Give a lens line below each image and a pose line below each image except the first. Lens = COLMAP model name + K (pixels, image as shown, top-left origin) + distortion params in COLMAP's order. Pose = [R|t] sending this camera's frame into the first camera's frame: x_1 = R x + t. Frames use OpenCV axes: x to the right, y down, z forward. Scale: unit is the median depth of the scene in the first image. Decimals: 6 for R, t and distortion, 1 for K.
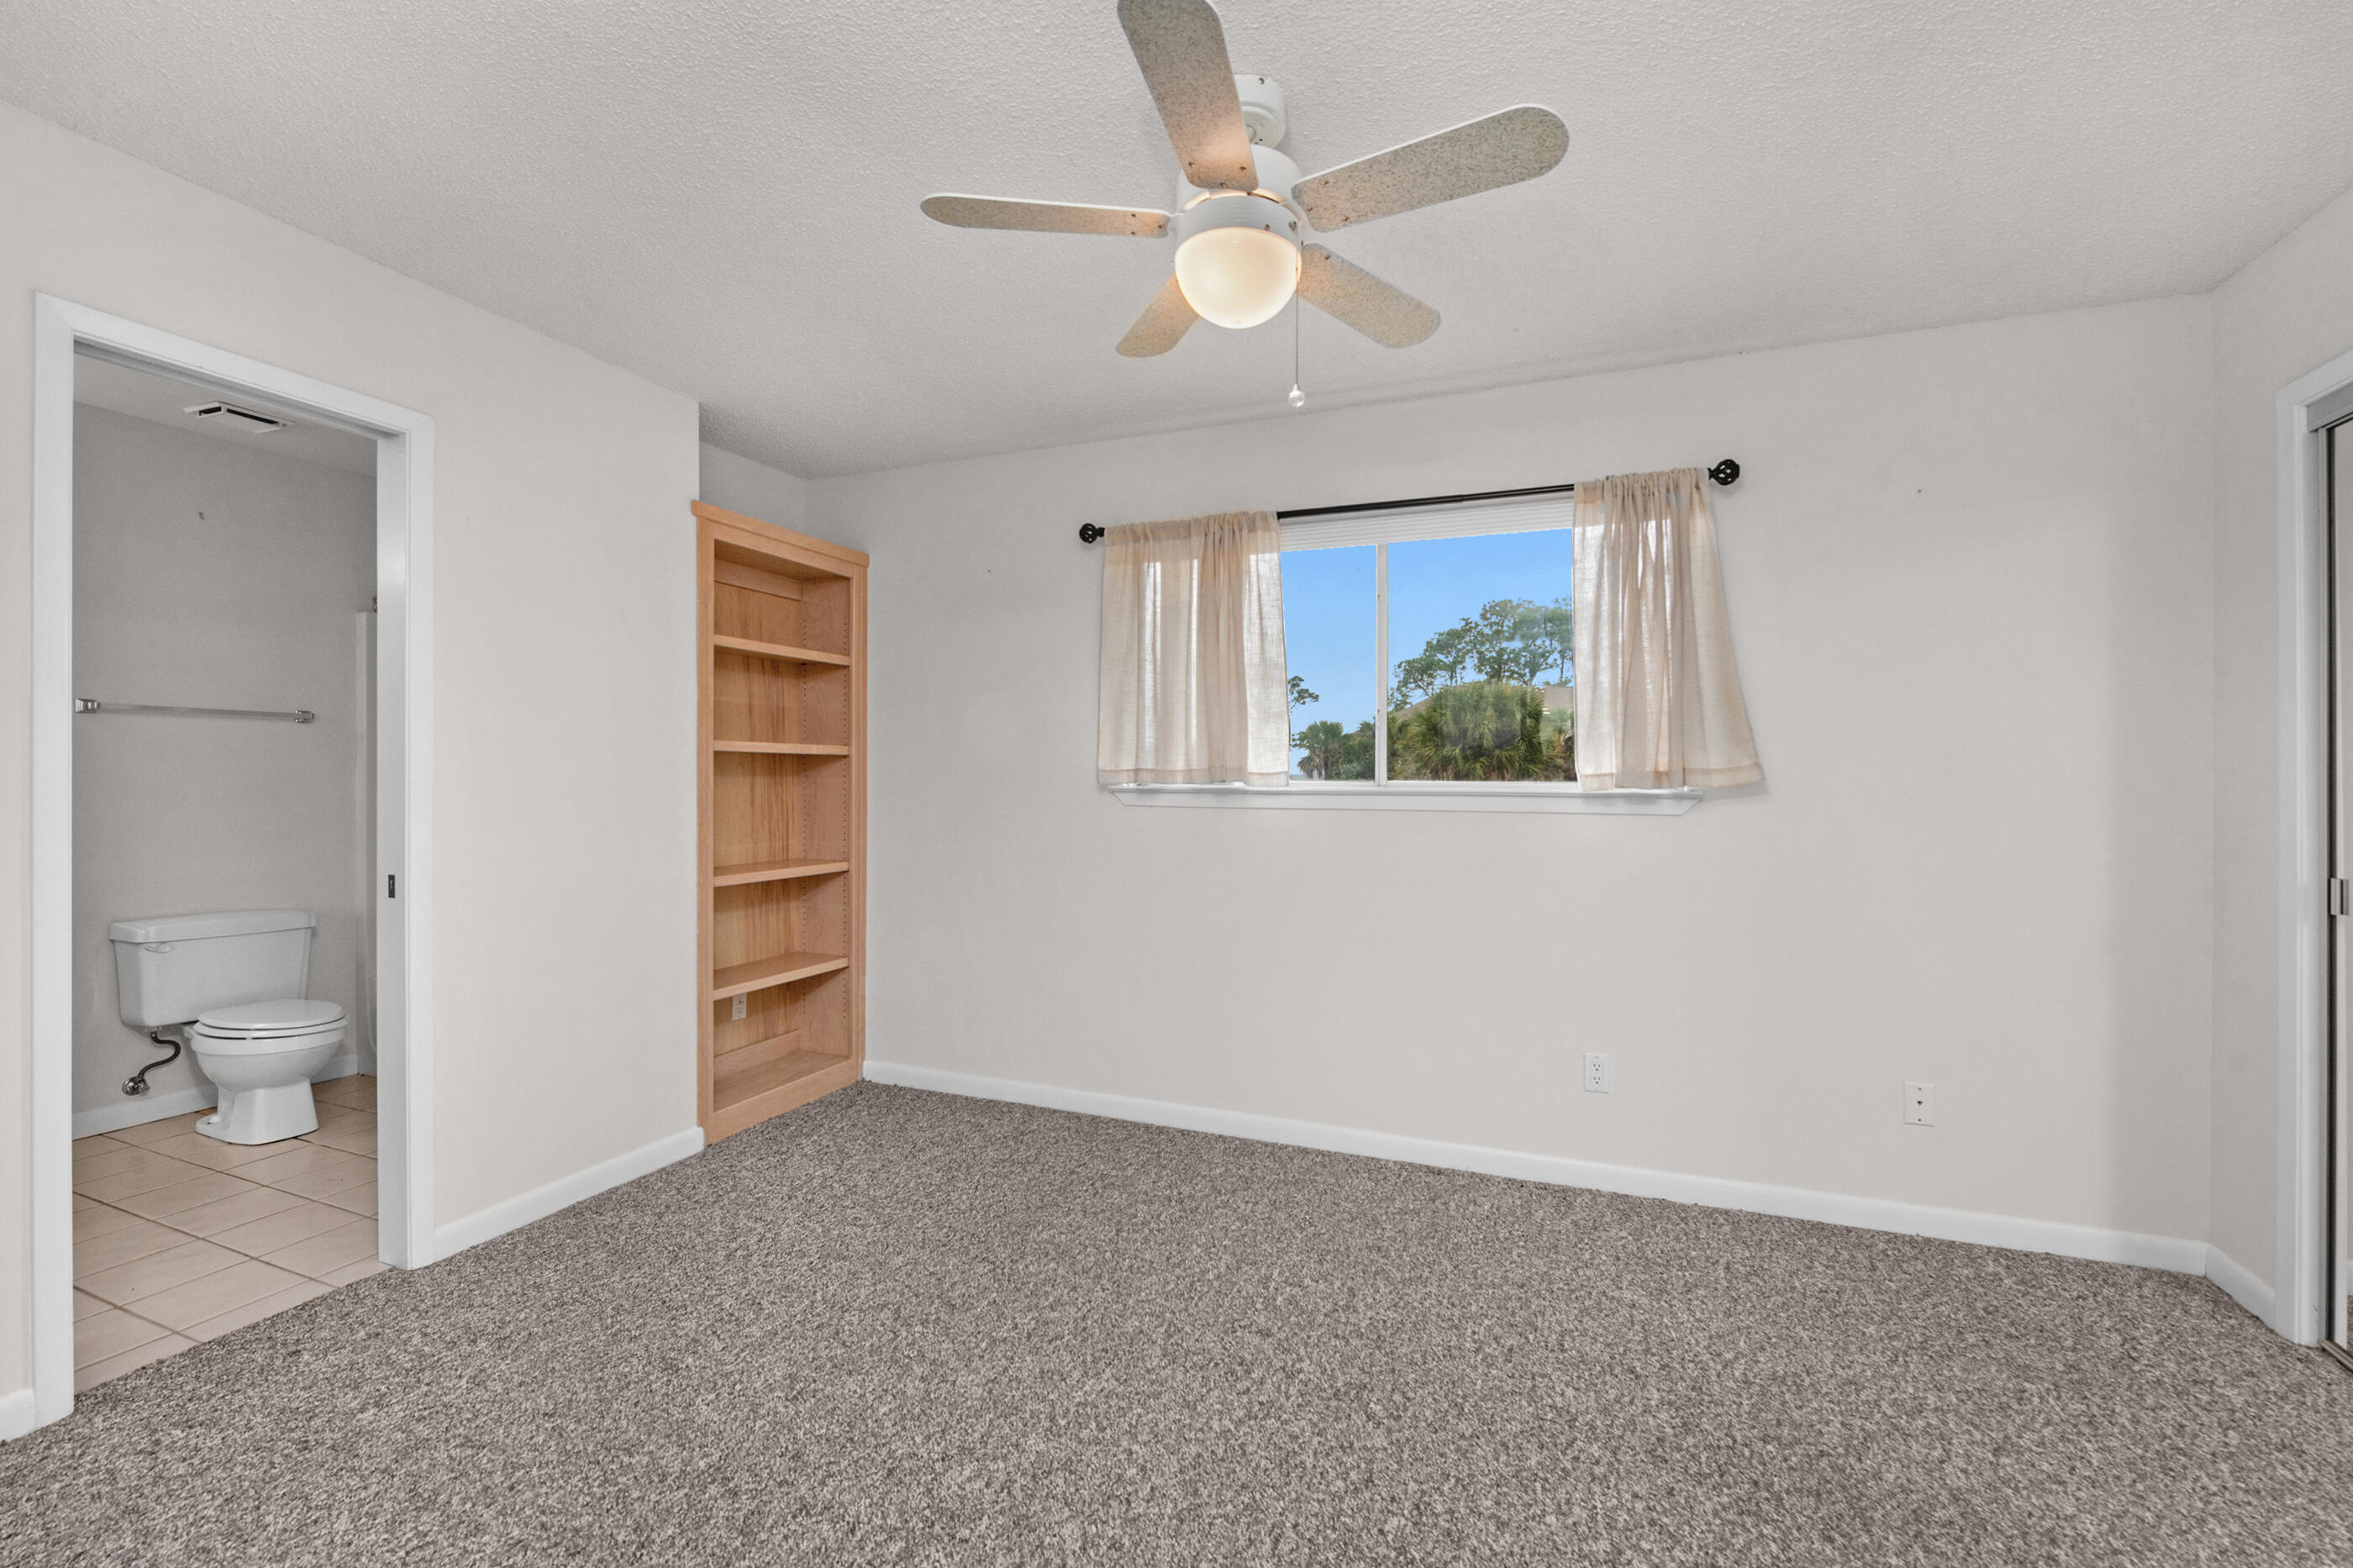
lens RADIAL K [[950.0, 0, 1178.2], [0, 950.0, 766.1], [0, 0, 1]] dist [-0.004323, -0.003135]
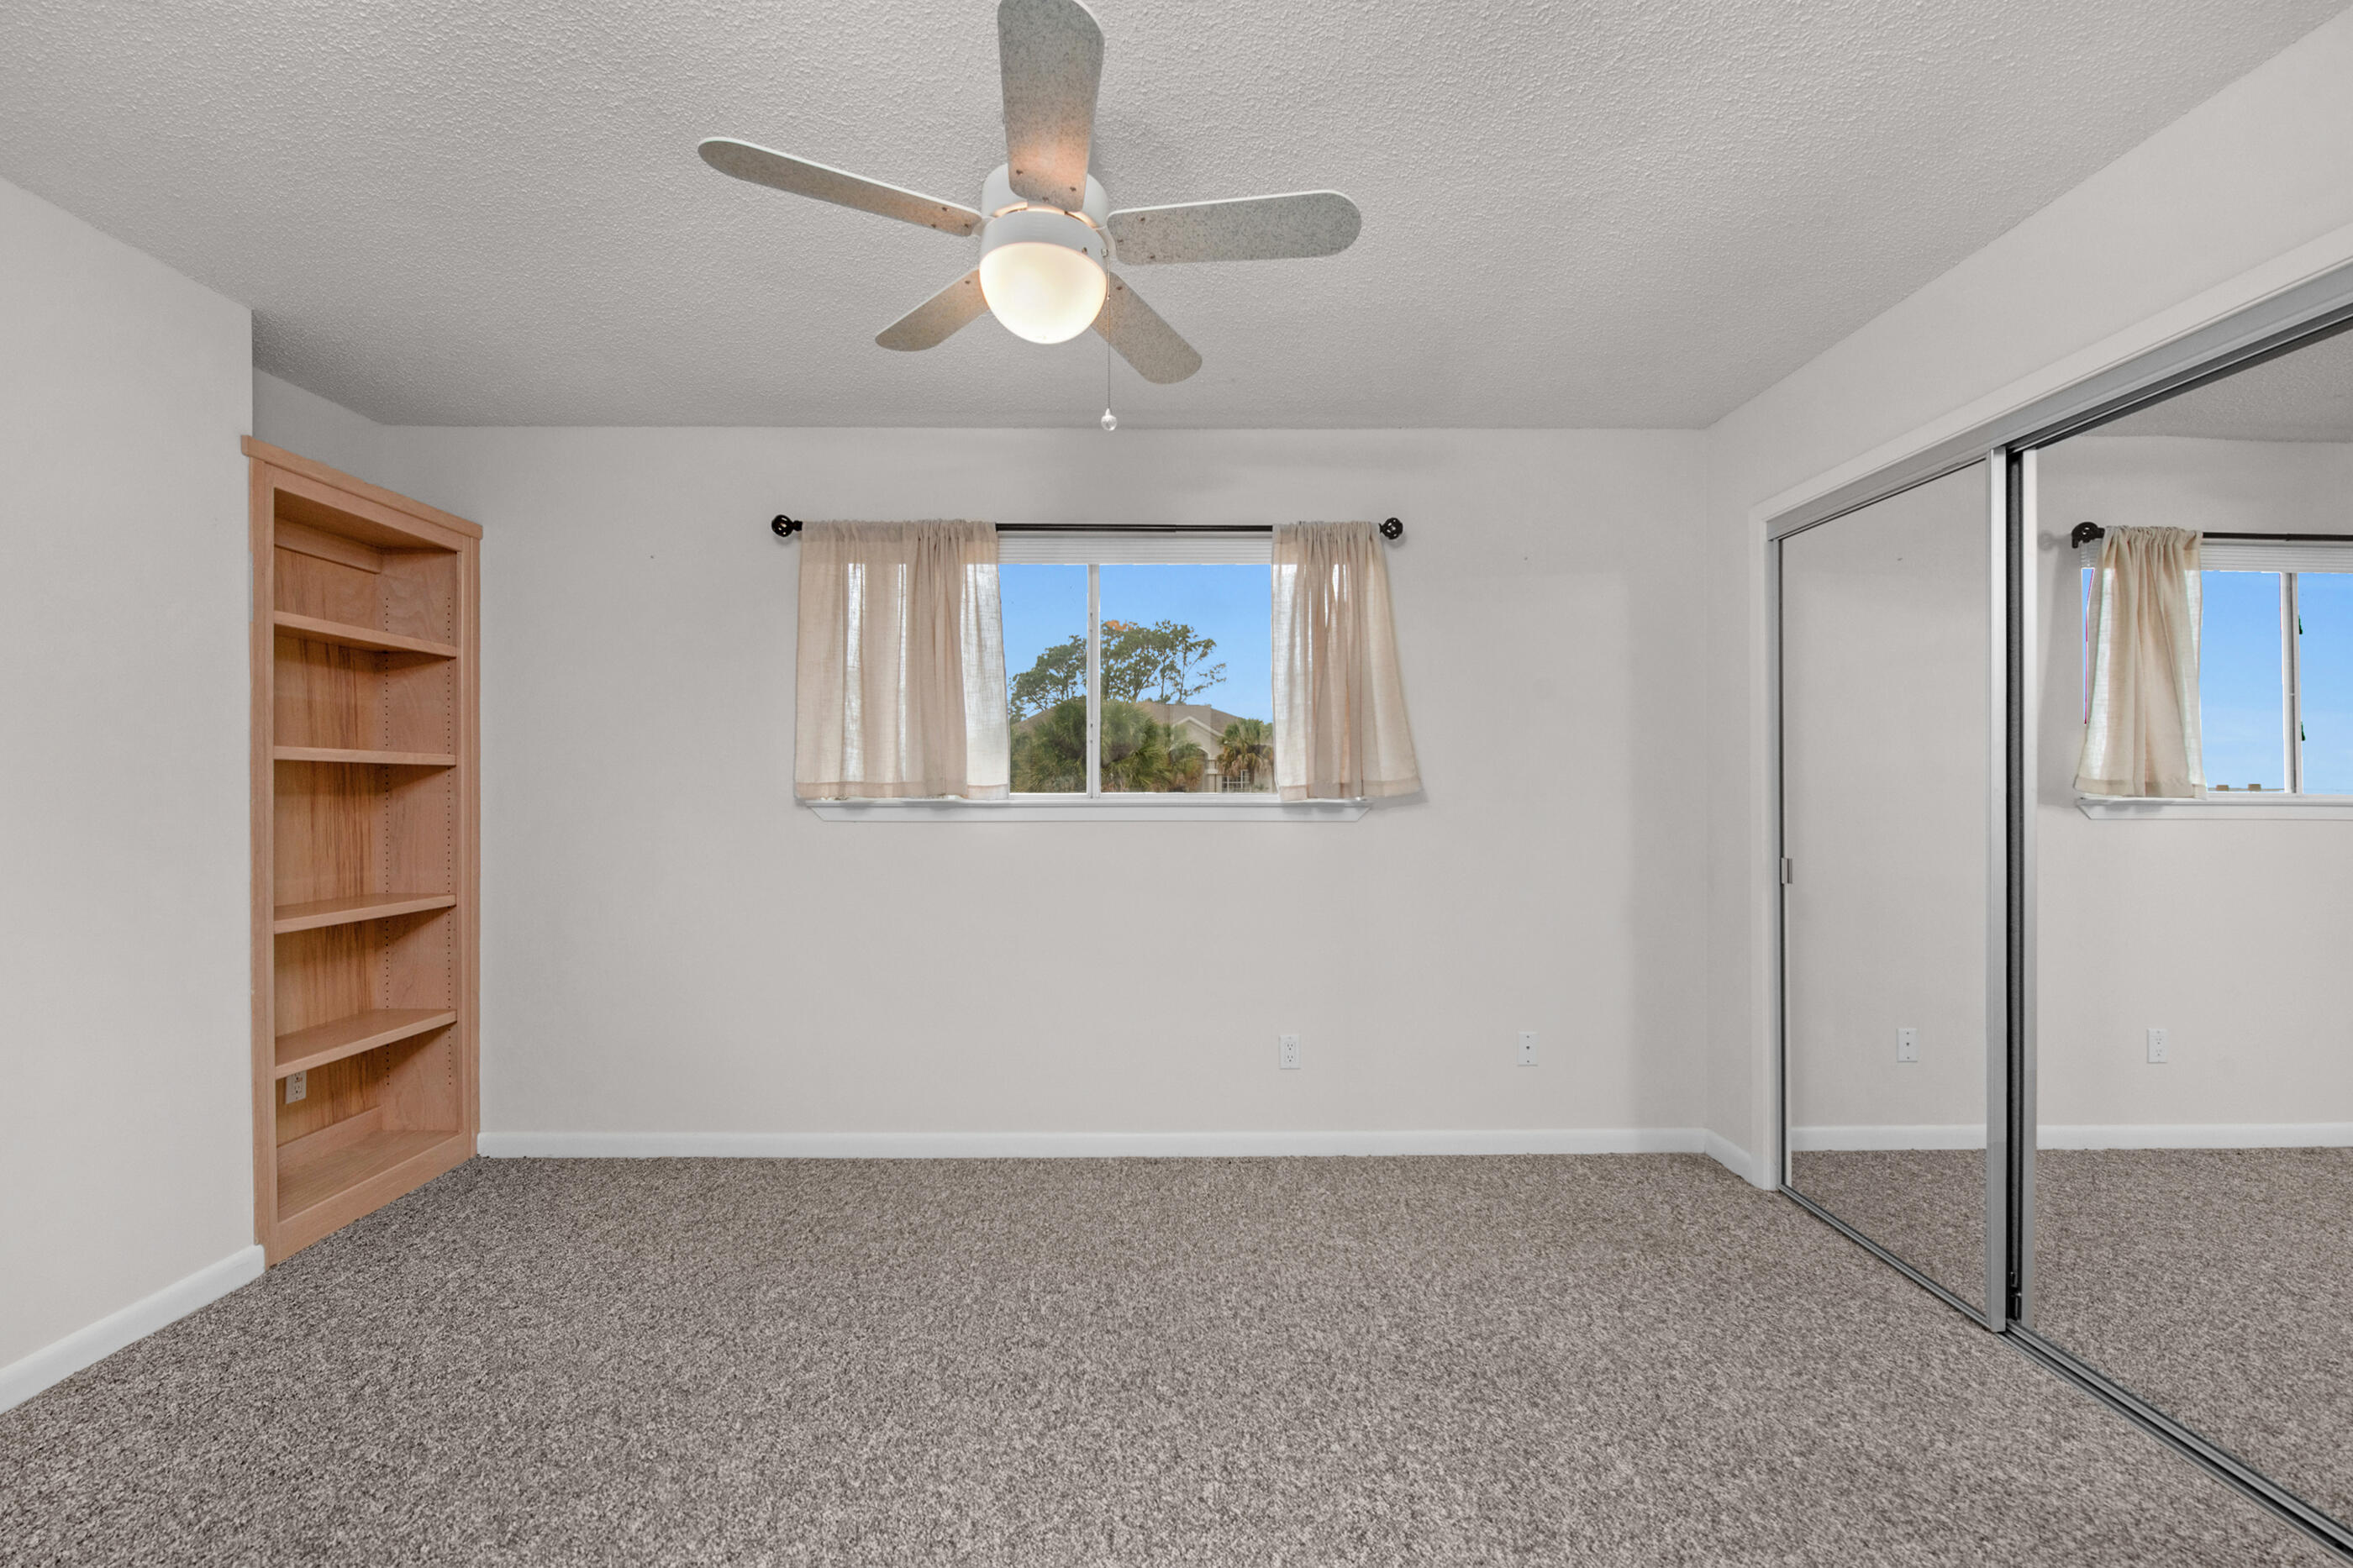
lens RADIAL K [[941.6, 0, 1181.6], [0, 941.6, 775.8], [0, 0, 1]] dist [-0.007364, -0.002995]
pose [[0.928057, 0.000275, 0.372439, -0.104623], [0.000691, 0.999997, -0.002461, -0.000899], [-0.372438, 0.002541, 0.928053, 0.015312]]
